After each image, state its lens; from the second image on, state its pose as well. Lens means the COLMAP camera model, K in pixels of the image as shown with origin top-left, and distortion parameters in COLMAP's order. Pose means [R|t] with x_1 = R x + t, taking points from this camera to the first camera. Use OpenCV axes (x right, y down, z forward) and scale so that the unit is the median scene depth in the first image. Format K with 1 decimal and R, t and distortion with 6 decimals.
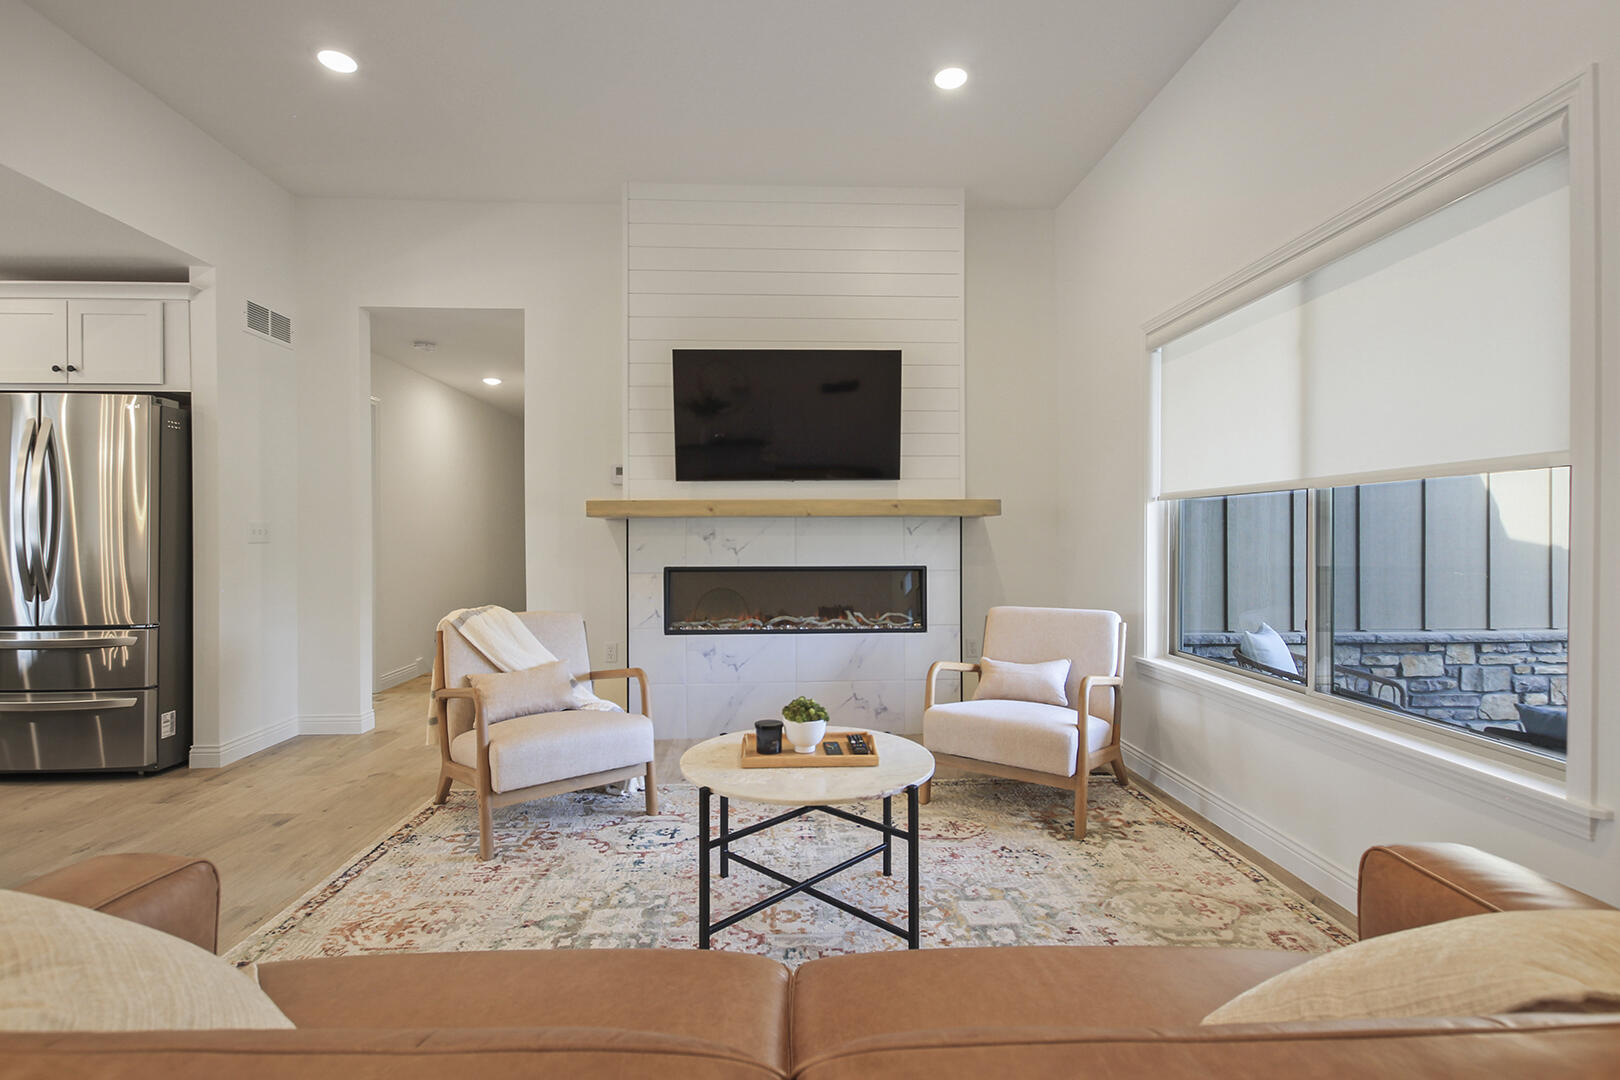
lens RADIAL K [[747.9, 0, 812.9], [0, 747.9, 536.4], [0, 0, 1]] dist [0.032665, -0.019232]
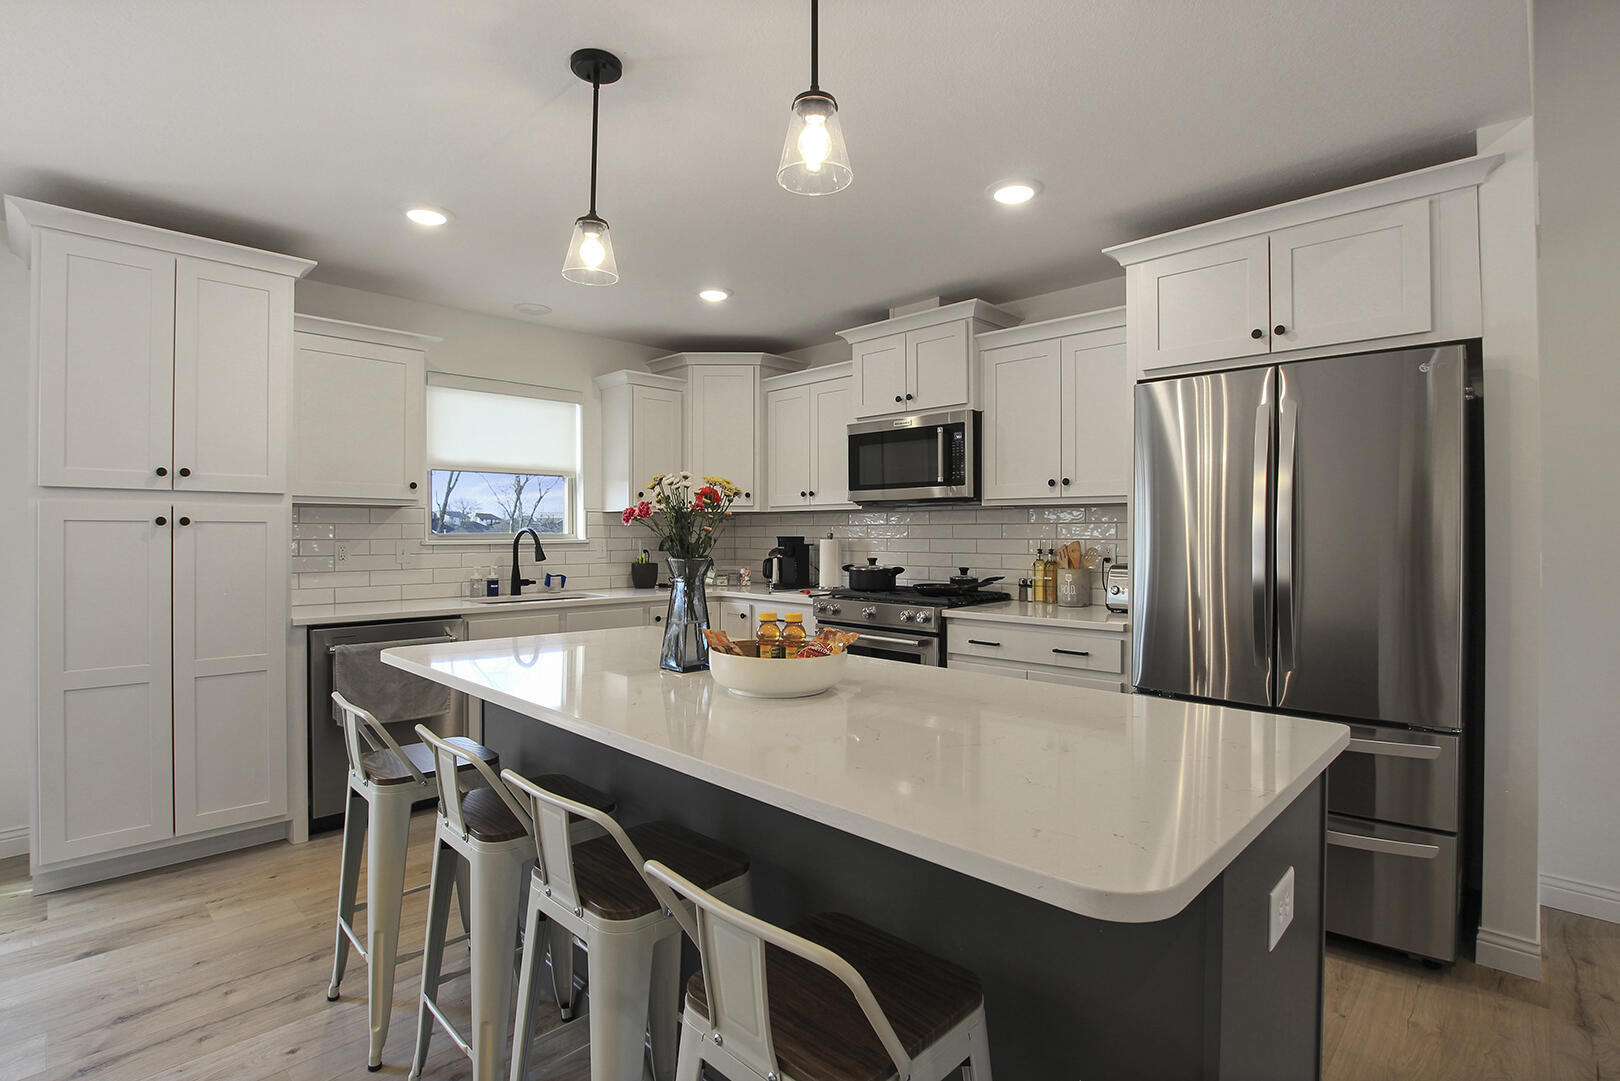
lens RADIAL K [[769.9, 0, 813.7], [0, 769.9, 531.1], [0, 0, 1]] dist [-0.030560, 0.000179]
pose [[0.681672, 0.001686, -0.731656, -0.751398], [-0.000259, 0.999998, 0.002064, -0.038496], [0.731658, -0.001218, 0.681671, 0.210722]]
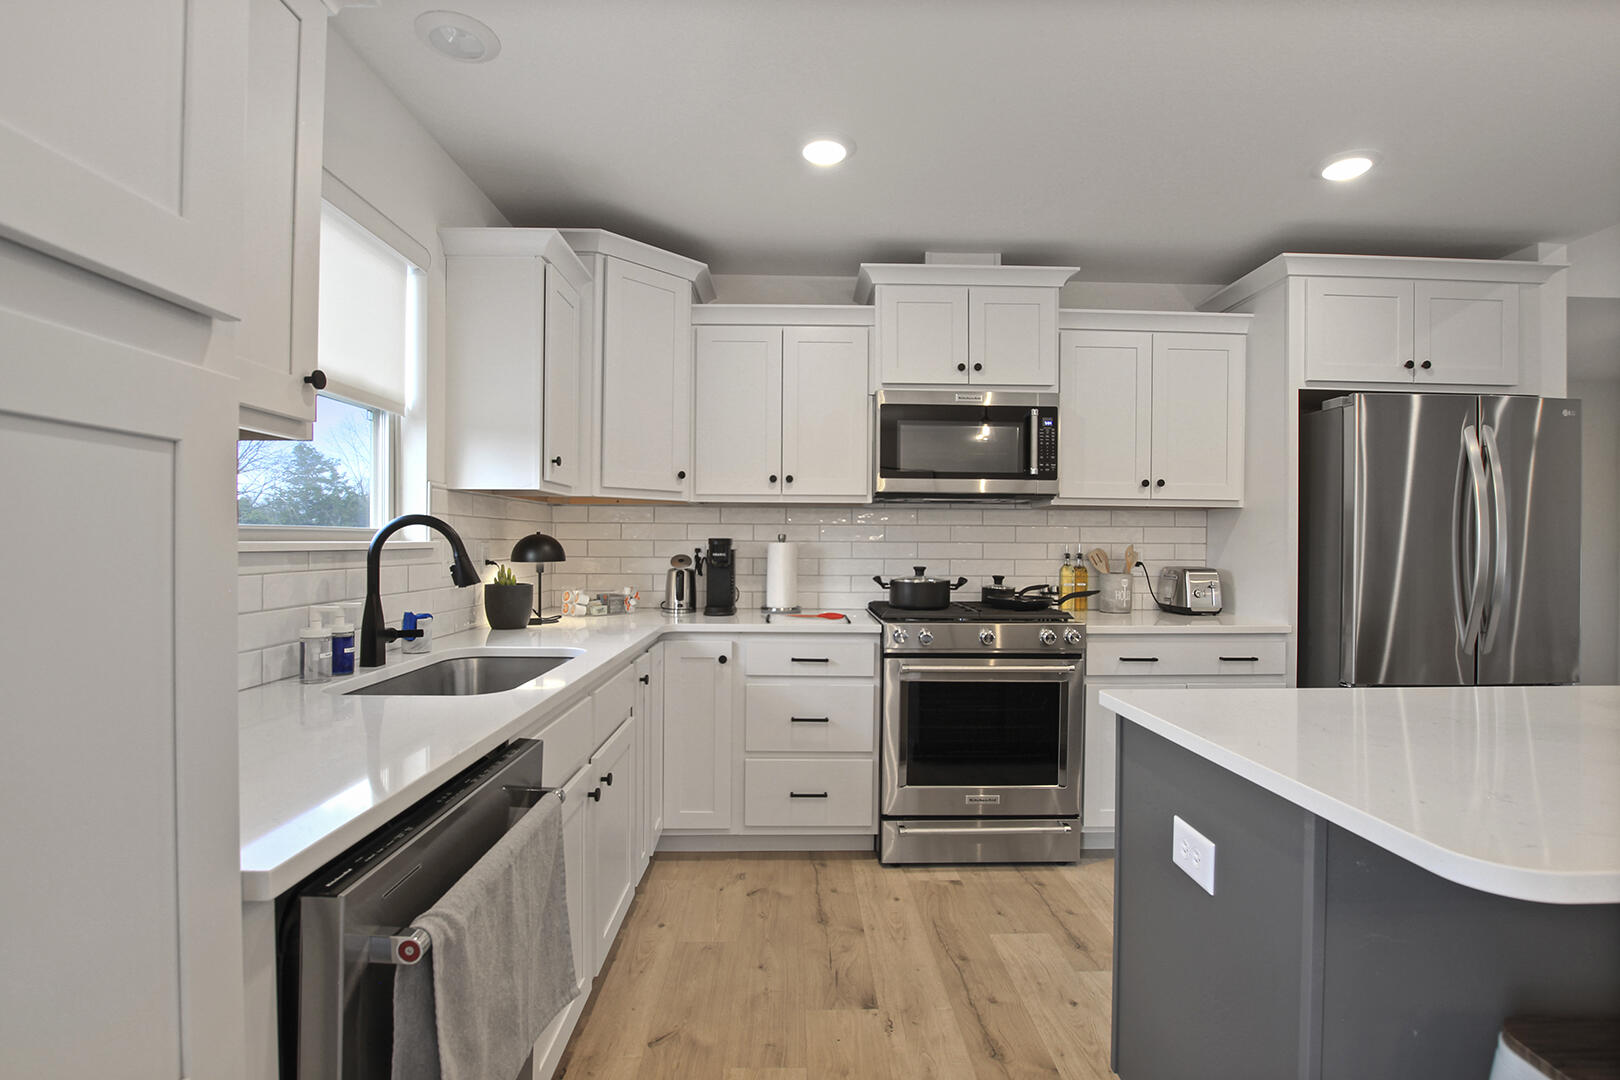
lens RADIAL K [[762.5, 0, 809.6], [0, 762.5, 544.8], [0, 0, 1]] dist [-0.031297, 0.001892]
pose [[0.999503, 0.010978, -0.029541, -1.594530], [-0.010774, 0.999917, 0.007033, -0.026750], [0.029616, -0.006711, 0.999539, 0.175956]]
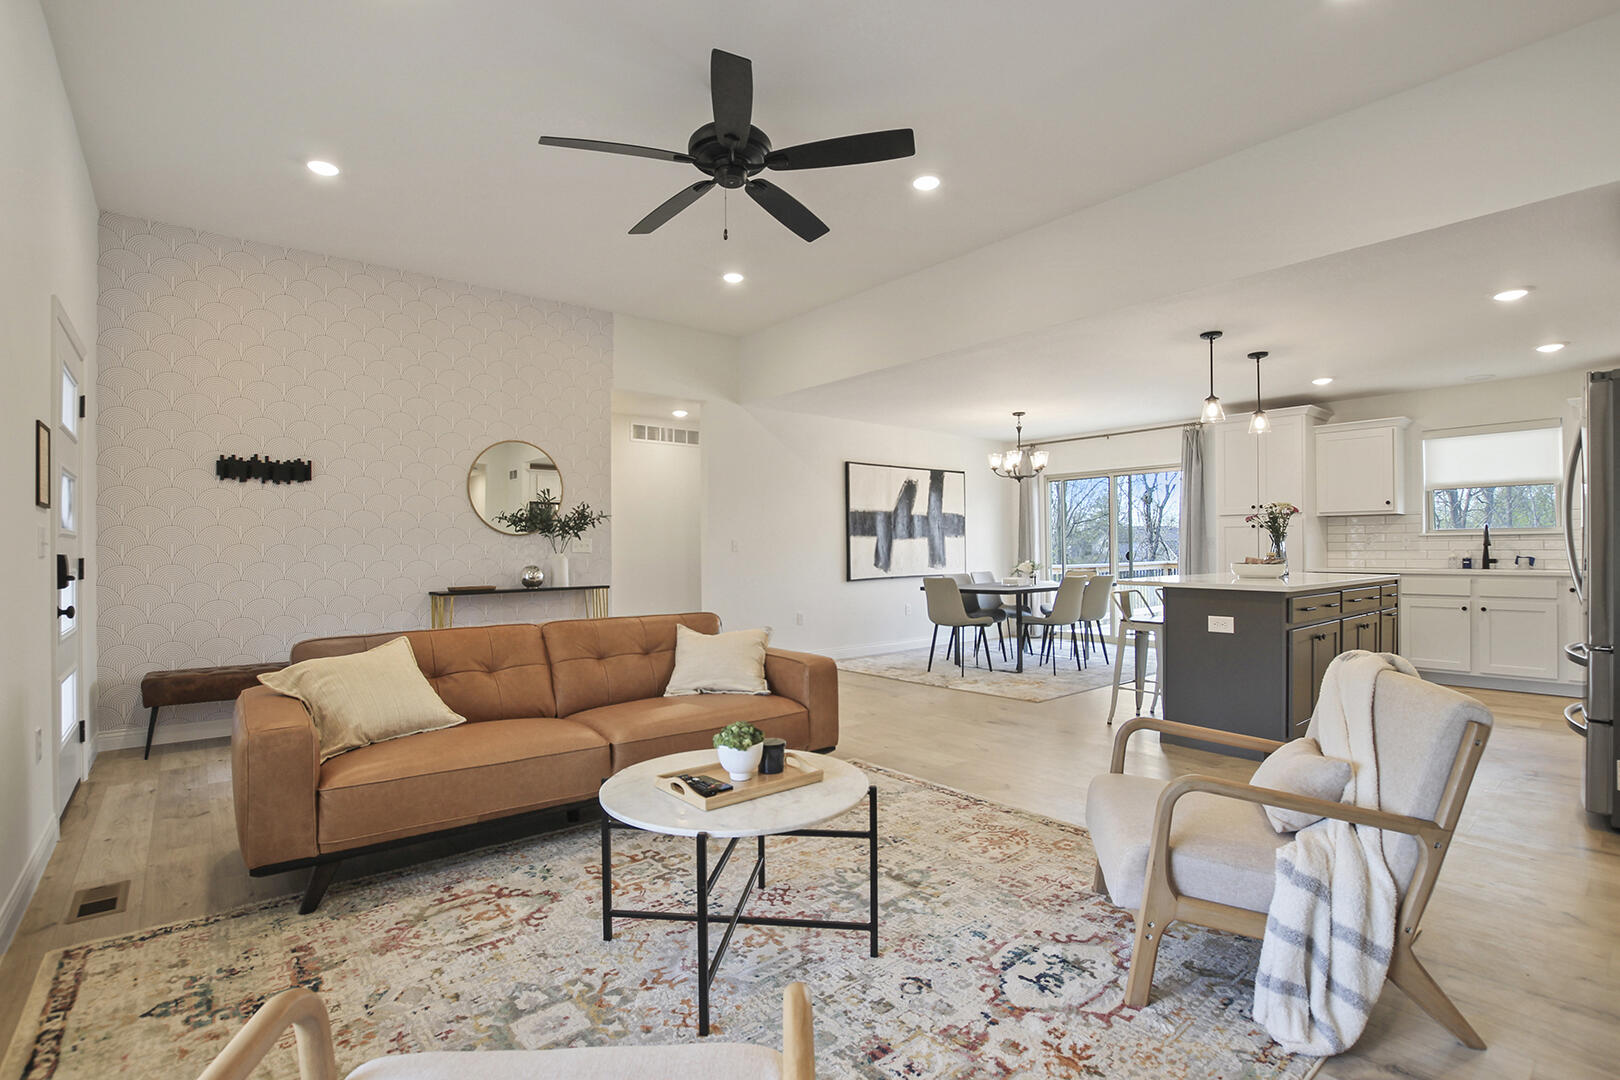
lens RADIAL K [[754.2, 0, 810.0], [0, 754.2, 540.0], [0, 0, 1]] dist [-0.028193, -0.000124]
pose [[-0.798641, 0.000920, -0.601807, 0.288954], [0.011212, 0.999848, -0.013350, 0.000020], [0.601704, -0.017409, -0.798530, 1.070406]]
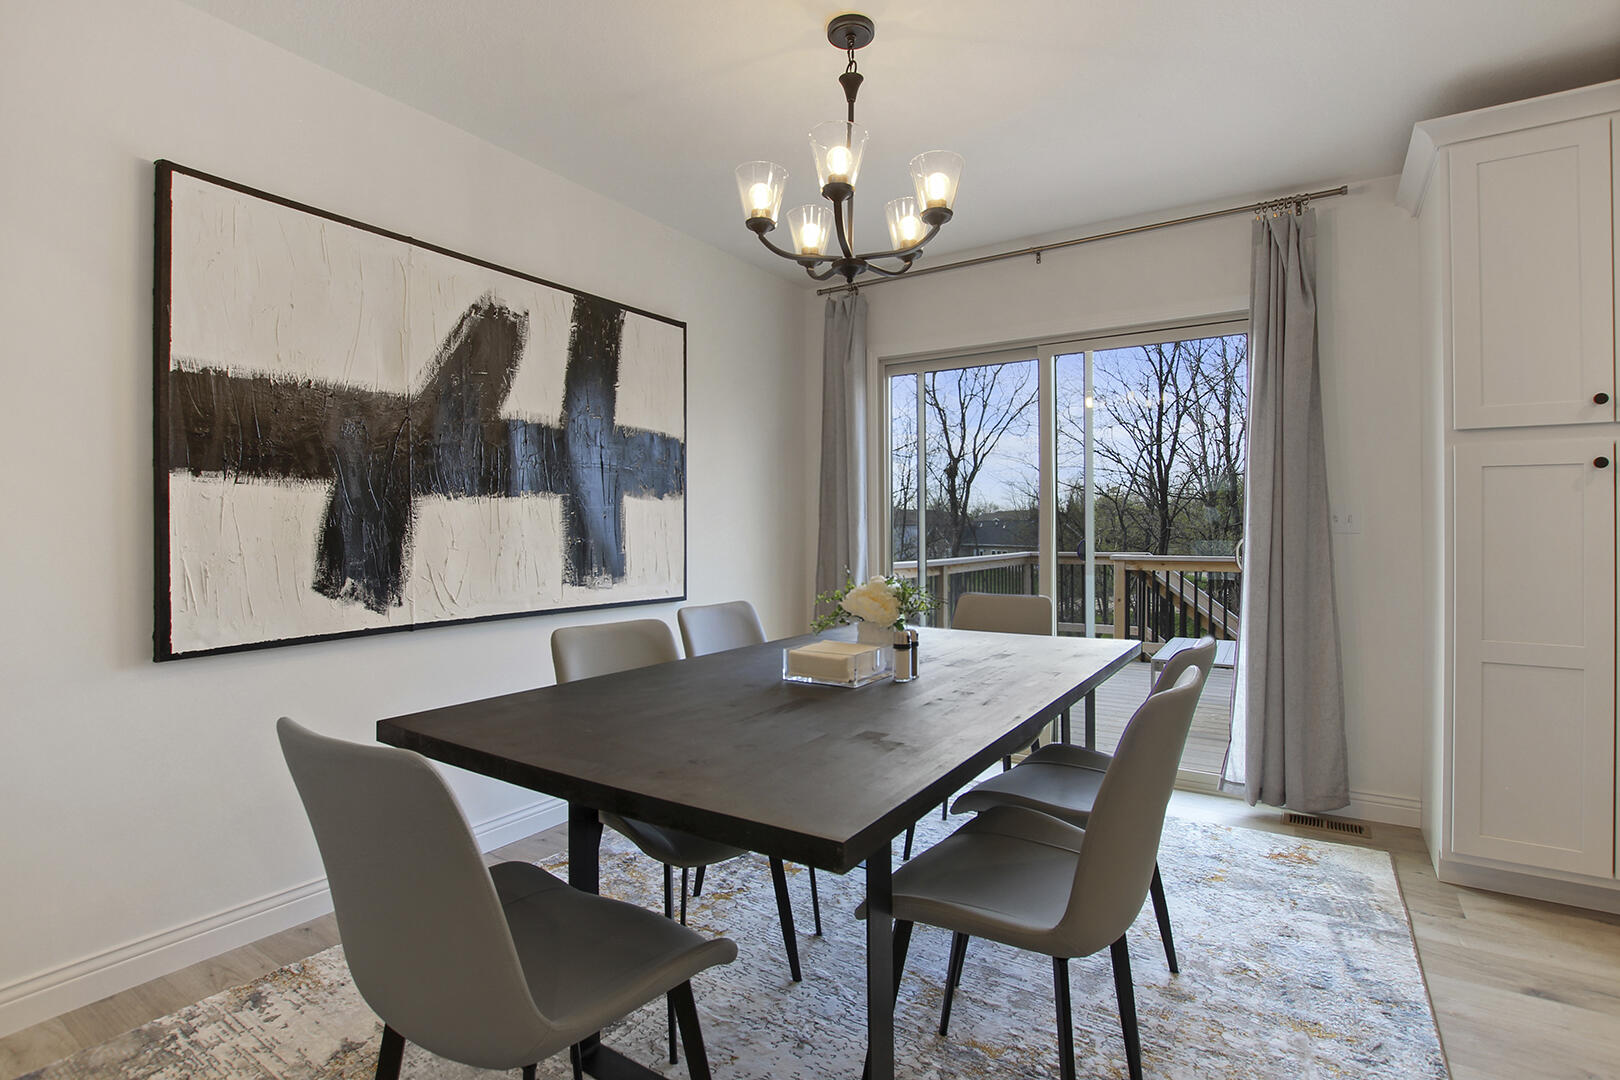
lens RADIAL K [[769.9, 0, 813.7], [0, 769.9, 530.6], [0, 0, 1]] dist [-0.030560, 0.000179]
pose [[-0.586049, 0.002594, -0.810272, -0.923424], [0.003502, 0.999994, 0.000669, 0.002265], [0.810268, -0.002445, -0.586054, 0.092287]]
